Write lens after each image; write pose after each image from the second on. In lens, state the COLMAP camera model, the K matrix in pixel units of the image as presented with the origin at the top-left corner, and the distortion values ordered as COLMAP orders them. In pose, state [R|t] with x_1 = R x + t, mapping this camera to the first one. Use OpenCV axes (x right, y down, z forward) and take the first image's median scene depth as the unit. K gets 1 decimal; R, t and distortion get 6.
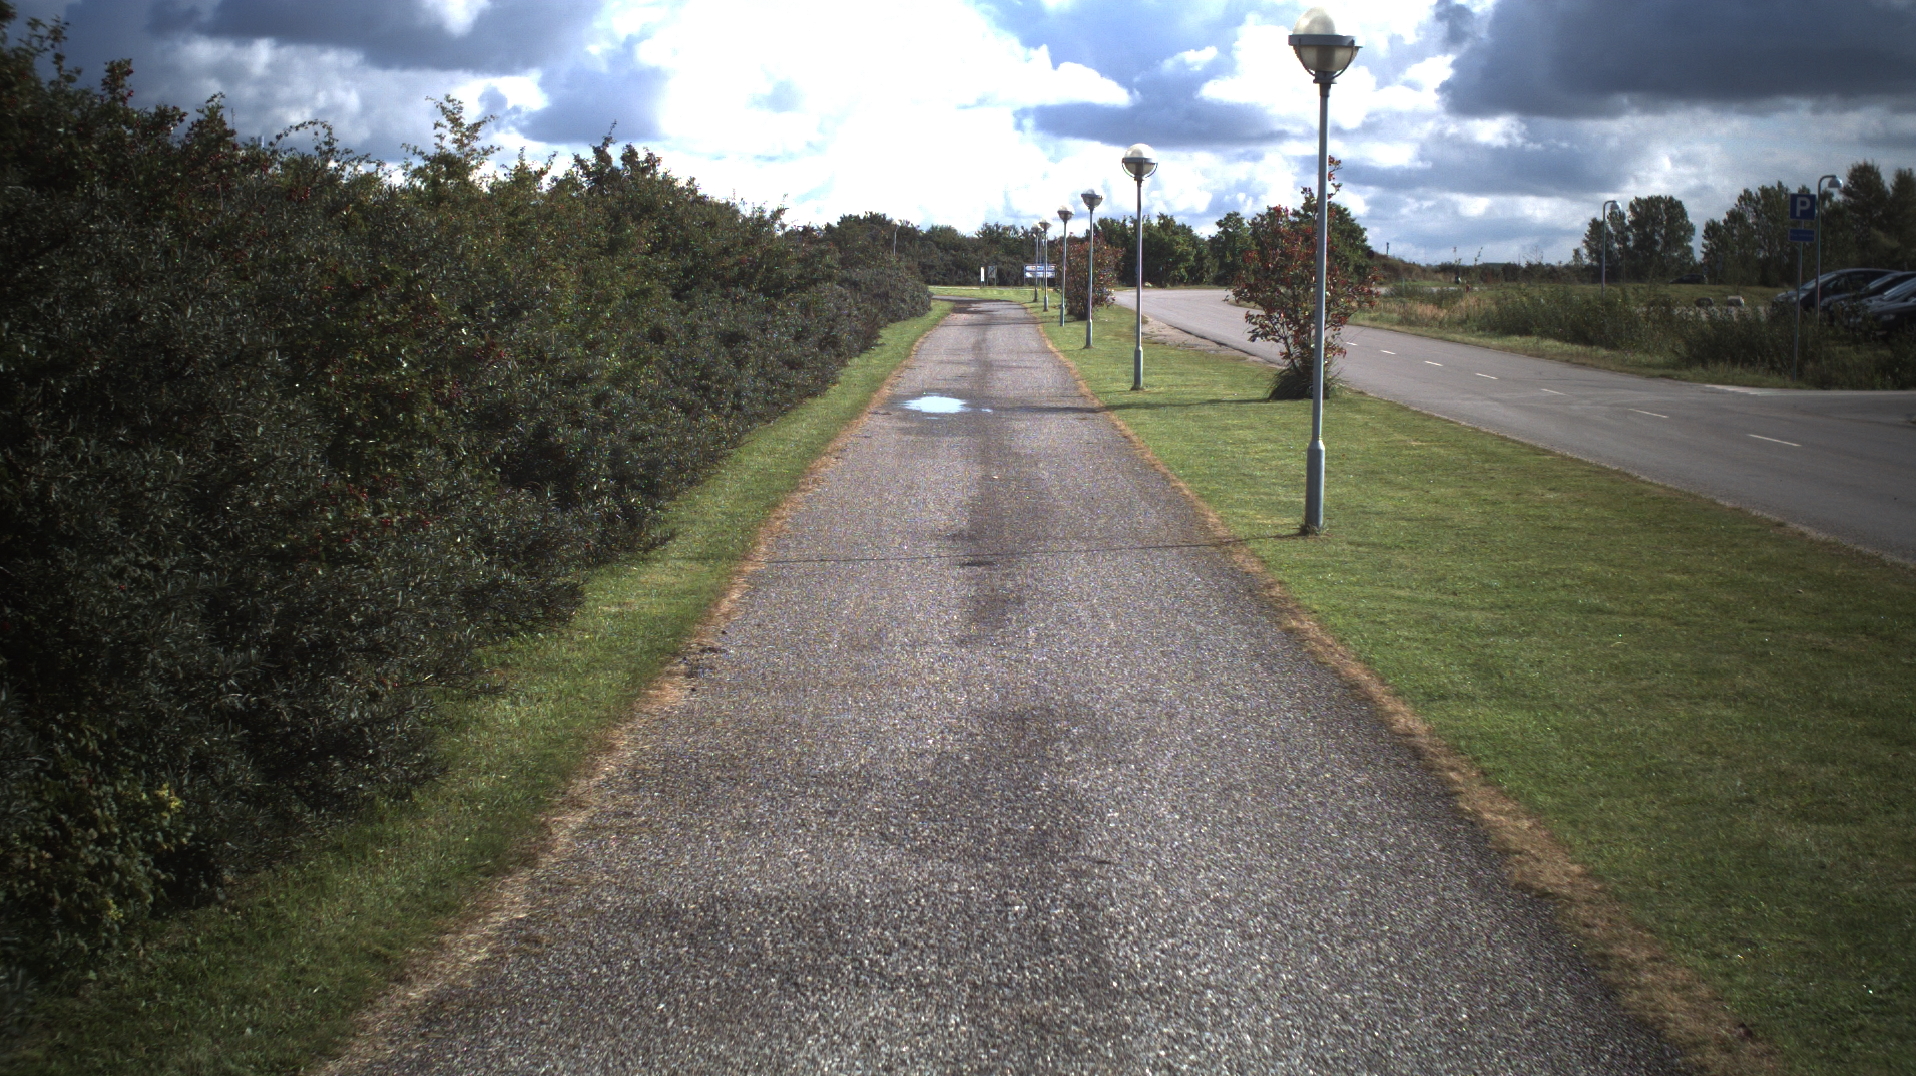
lens RADIAL K [[1497.9, 0, 961.4], [0, 1497.9, 539.2], [0, 0, 1]] dist [-0.006846, -0.003557]
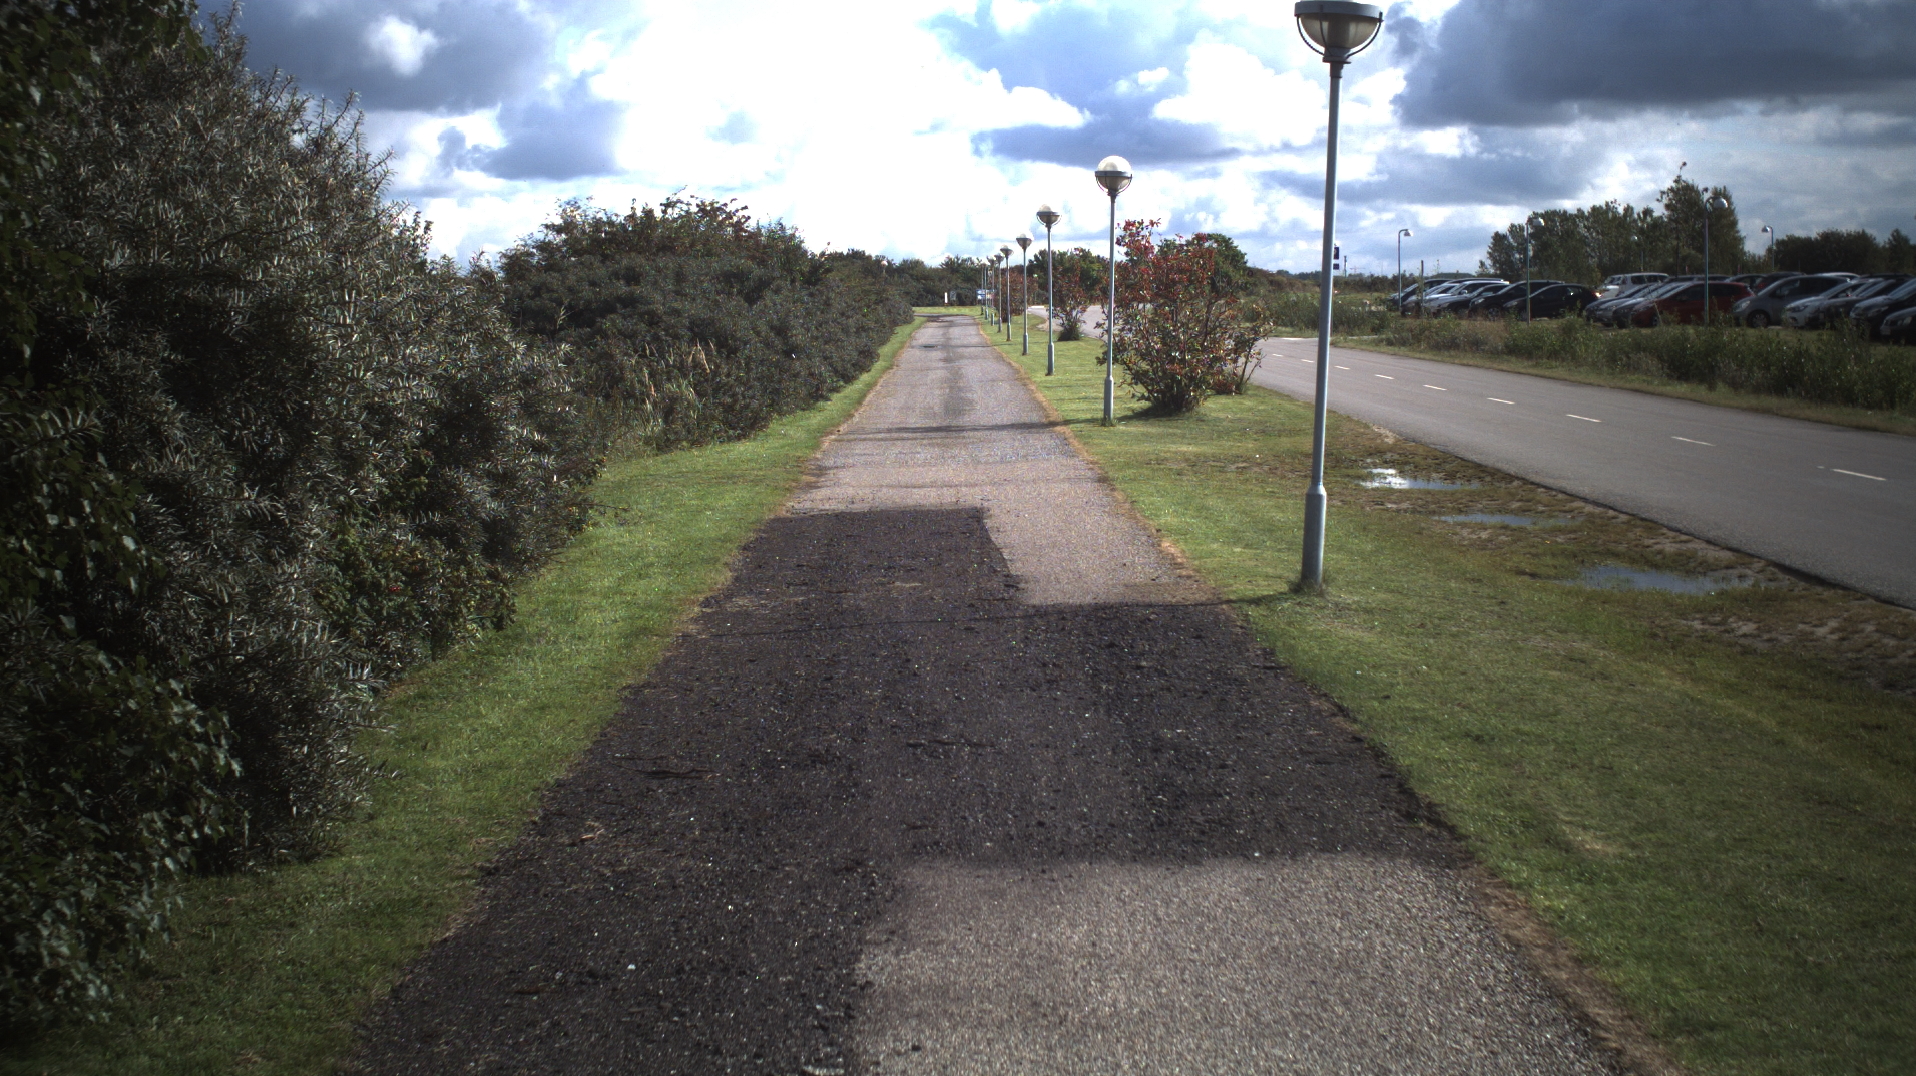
lens RADIAL K [[1817.2, 0, 1069.8], [0, 1817.2, 662.3], [0, 0, 1]] dist [-0.013236, -0.027544]
pose [[0.996401, -0.044186, 0.072338, -0.005892], [0.042543, 0.998804, 0.024098, 0.087280], [-0.073316, -0.020934, 0.997089, -0.485113]]
